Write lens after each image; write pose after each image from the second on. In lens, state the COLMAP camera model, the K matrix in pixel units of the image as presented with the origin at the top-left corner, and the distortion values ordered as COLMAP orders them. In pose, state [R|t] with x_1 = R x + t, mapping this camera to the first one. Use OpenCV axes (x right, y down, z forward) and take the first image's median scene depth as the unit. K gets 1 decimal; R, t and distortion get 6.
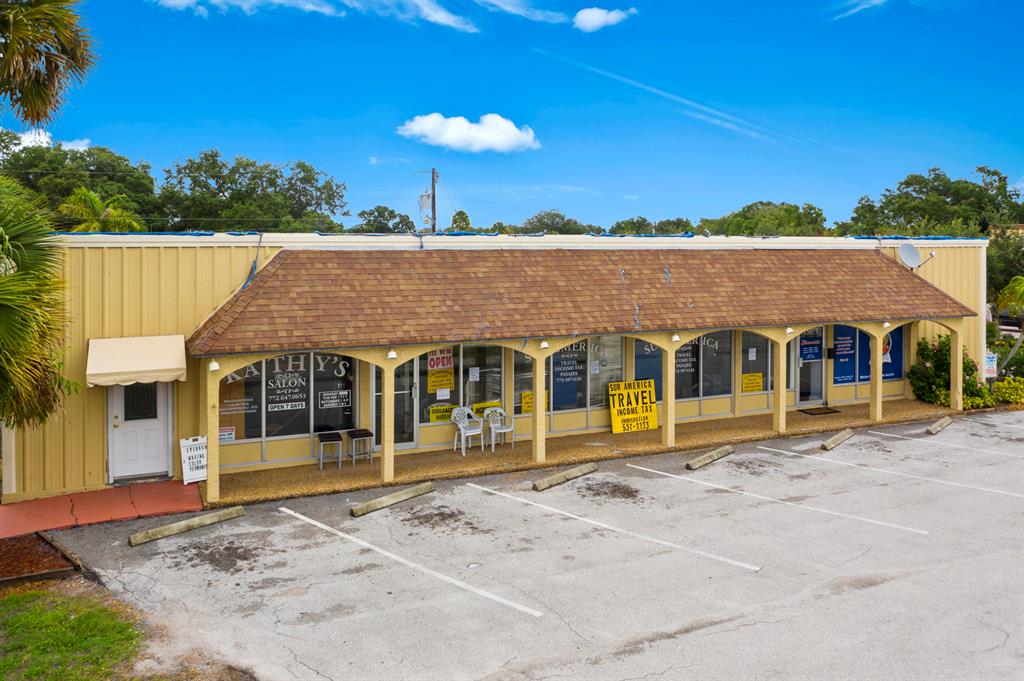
lens RADIAL K [[828.3, 0, 511.1], [0, 828.3, 249.5], [0, 0, 1]] dist [-0.014525, -0.001905]
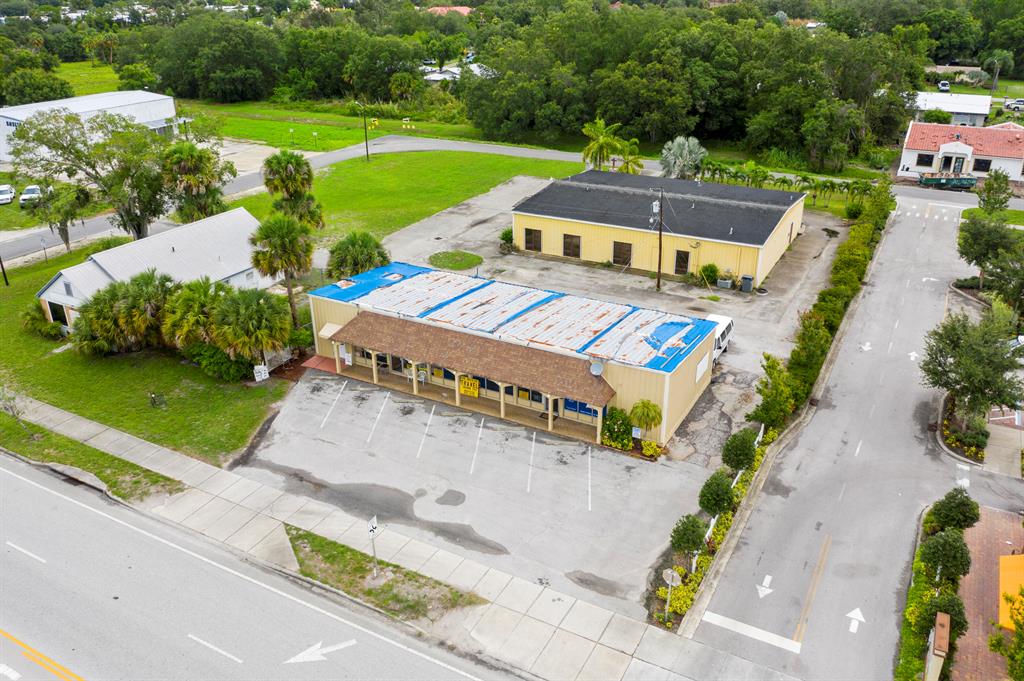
lens RADIAL K [[812.5, 0, 512.0], [0, 812.5, 340.5], [0, 0, 1]] dist [-0.020440, 0.003218]
pose [[0.591250, 0.329898, -0.735929, 1.993302], [0.005750, 0.910762, 0.412891, -0.974253], [0.806468, -0.248353, 0.536591, -0.250916]]
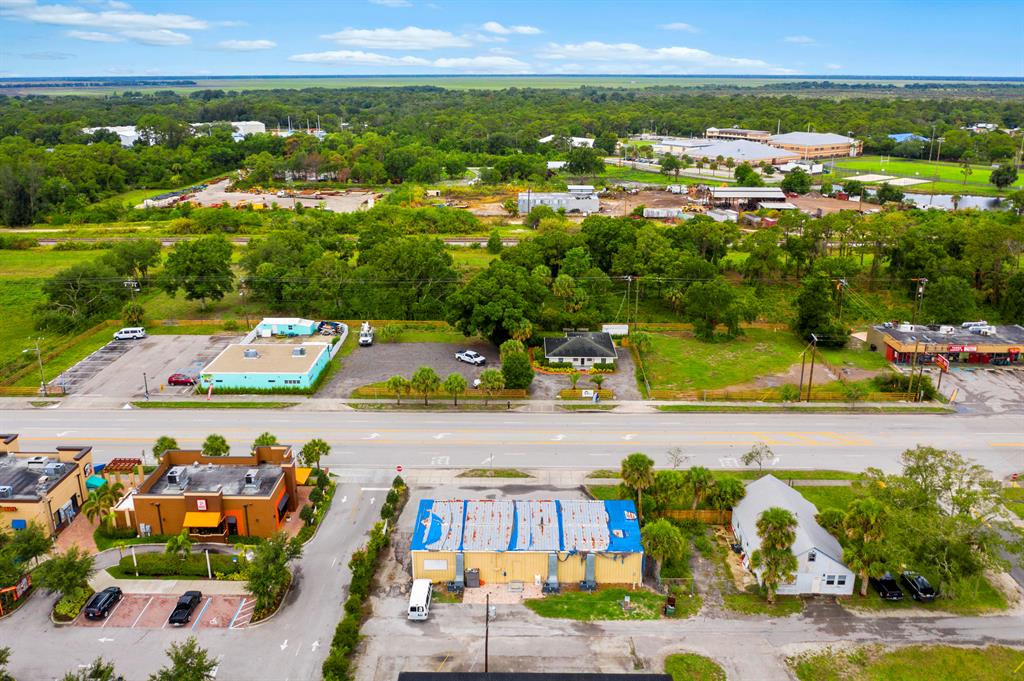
lens RADIAL K [[812.5, 0, 512.0], [0, 812.5, 340.5], [0, 0, 1]] dist [-0.020440, 0.003218]
pose [[-0.899540, -0.136069, 0.415105, -1.631854], [0.001801, 0.949087, 0.315009, -2.398310], [-0.436834, 0.284110, -0.853497, 4.771112]]
